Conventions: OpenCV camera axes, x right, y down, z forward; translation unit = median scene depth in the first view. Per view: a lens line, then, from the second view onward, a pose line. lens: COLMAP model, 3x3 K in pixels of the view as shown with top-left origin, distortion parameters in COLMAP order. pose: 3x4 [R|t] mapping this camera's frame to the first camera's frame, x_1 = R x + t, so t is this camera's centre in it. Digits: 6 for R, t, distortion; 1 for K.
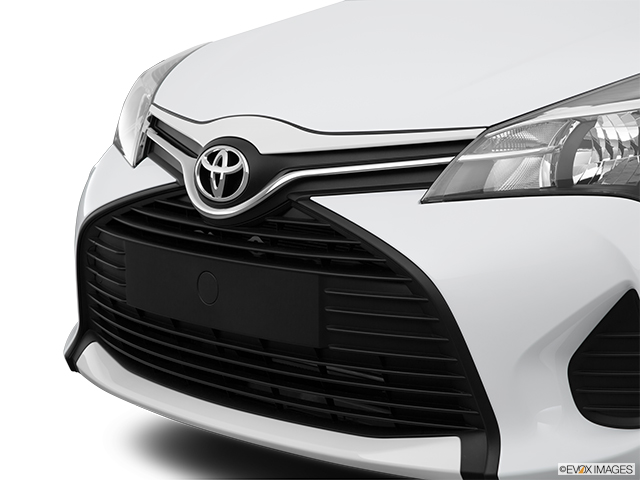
lens RADIAL K [[1571.7, 0, 320.0], [0, 1571.7, 240.0], [0, 0, 1]] dist [0.072848, -0.012217]
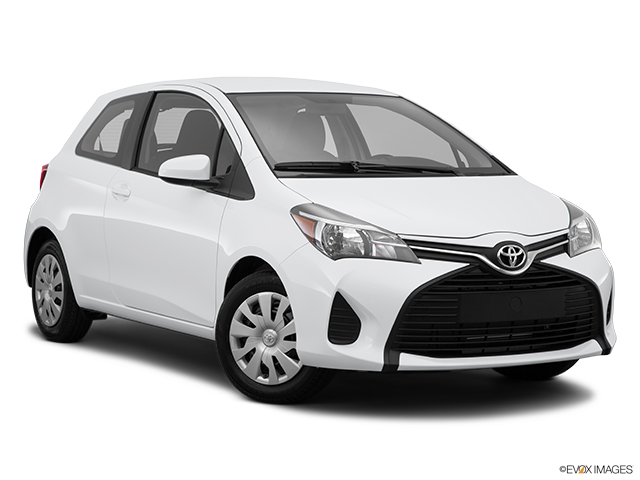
lens RADIAL K [[1571.7, 0, 320.0], [0, 1571.7, 240.0], [0, 0, 1]] dist [0.072848, -0.012217]
pose [[0.261824, -0.063086, 0.963051, -2.526187], [0.132811, 0.990723, 0.028791, -0.180173], [-0.955934, 0.120366, 0.267774, 0.649710]]
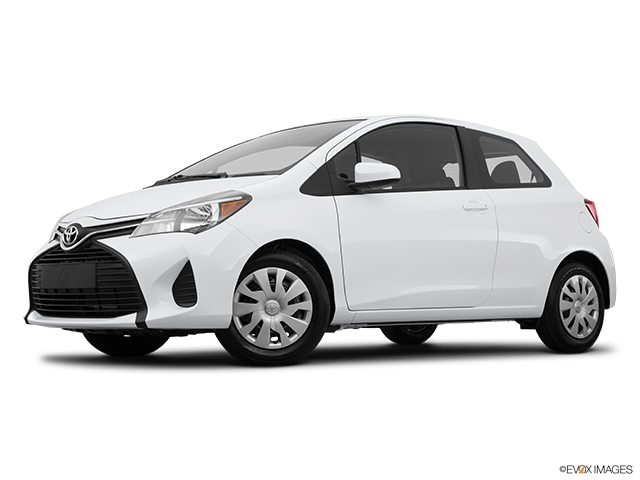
lens RADIAL K [[1063.4, 0, 320.0], [0, 1063.4, 240.0], [0, 0, 1]] dist [0.056252, 0.051761]
pose [[0.999985, -0.002268, 0.004947, 0.398672], [0.003153, 0.982368, -0.186932, 0.344686], [-0.004436, 0.186945, 0.982360, -0.958863]]
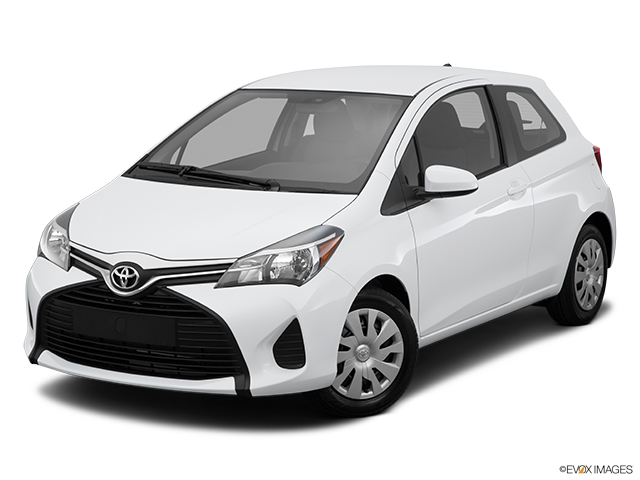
lens RADIAL K [[1571.7, 0, 320.0], [0, 1571.7, 240.0], [0, 0, 1]] dist [0.072848, -0.012217]
pose [[0.956313, -0.041821, 0.289339, -0.489592], [0.038453, 0.999110, 0.017320, -0.134201], [-0.289806, -0.005438, 0.957070, -1.456559]]
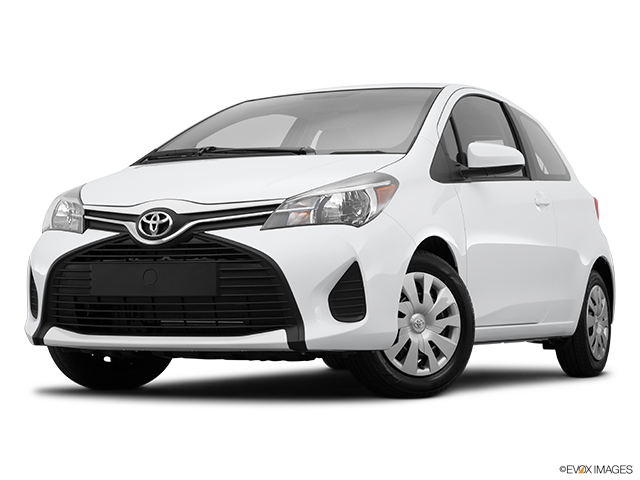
lens RADIAL K [[1390.6, 0, 299.6], [0, 1390.6, 239.6], [0, 0, 1]] dist [0.030071, -0.072441]
pose [[0.929562, 0.021325, 0.368049, -0.589559], [0.046620, 0.983512, -0.174729, 0.325378], [-0.365707, 0.179580, 0.913241, -0.809087]]
